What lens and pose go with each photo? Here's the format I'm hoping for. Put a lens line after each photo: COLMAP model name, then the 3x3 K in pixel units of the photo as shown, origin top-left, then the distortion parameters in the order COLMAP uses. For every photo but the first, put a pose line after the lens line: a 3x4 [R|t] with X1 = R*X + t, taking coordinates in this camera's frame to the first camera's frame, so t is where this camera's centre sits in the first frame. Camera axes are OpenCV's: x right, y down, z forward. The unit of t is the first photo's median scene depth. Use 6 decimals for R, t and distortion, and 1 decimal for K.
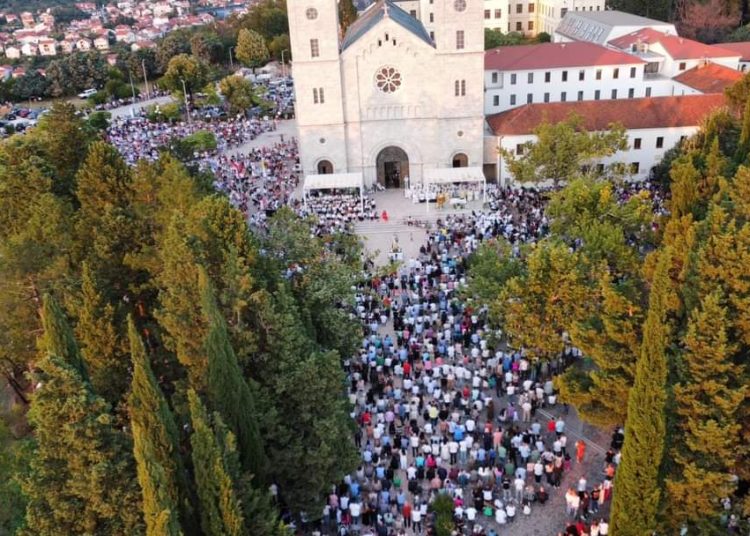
lens RADIAL K [[719.6, 0, 375.0], [0, 719.6, 268.0], [0, 0, 1]] dist [0.003351, -0.000984]
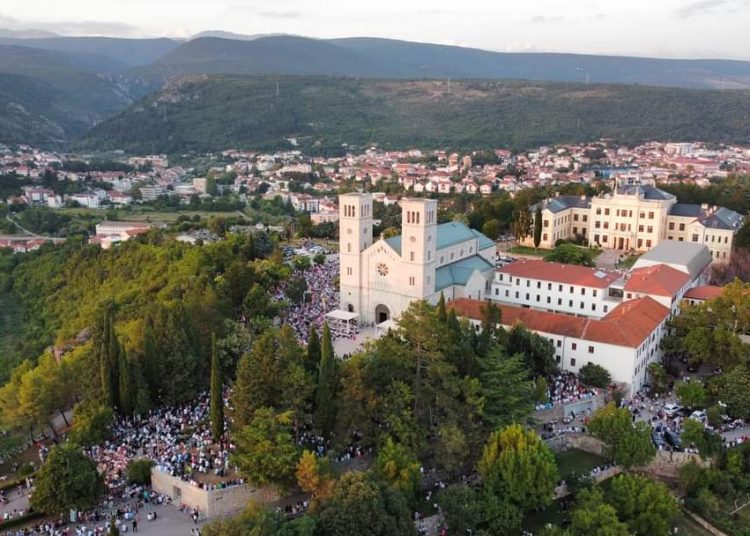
lens RADIAL K [[719.6, 0, 375.0], [0, 719.6, 268.0], [0, 0, 1]] dist [0.003351, -0.000984]
pose [[0.831853, 0.179200, -0.525269, 0.747626], [-0.273052, 0.956115, -0.106238, -0.045317], [0.483180, 0.231801, 0.844278, -0.452845]]
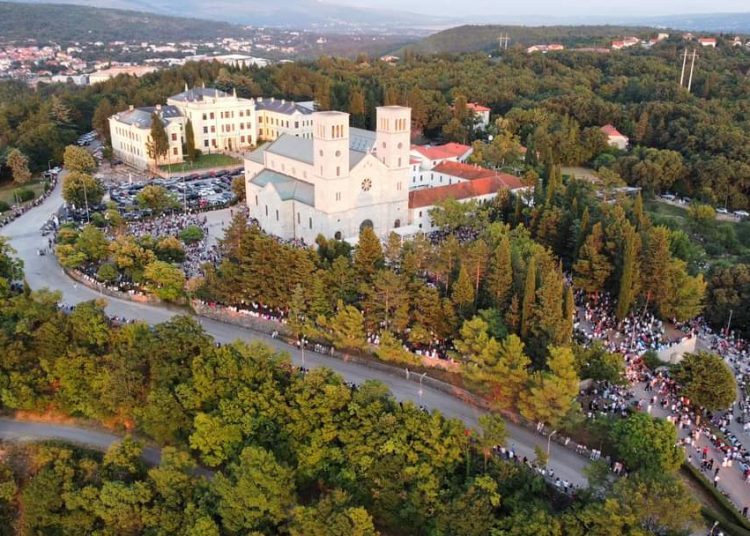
lens RADIAL K [[719.6, 0, 375.0], [0, 719.6, 268.0], [0, 0, 1]] dist [0.003351, -0.000984]
pose [[0.797050, -0.146680, 0.585829, -0.827638], [0.201047, 0.979171, -0.028369, 0.006622], [-0.569465, 0.140391, 0.809938, -0.379438]]
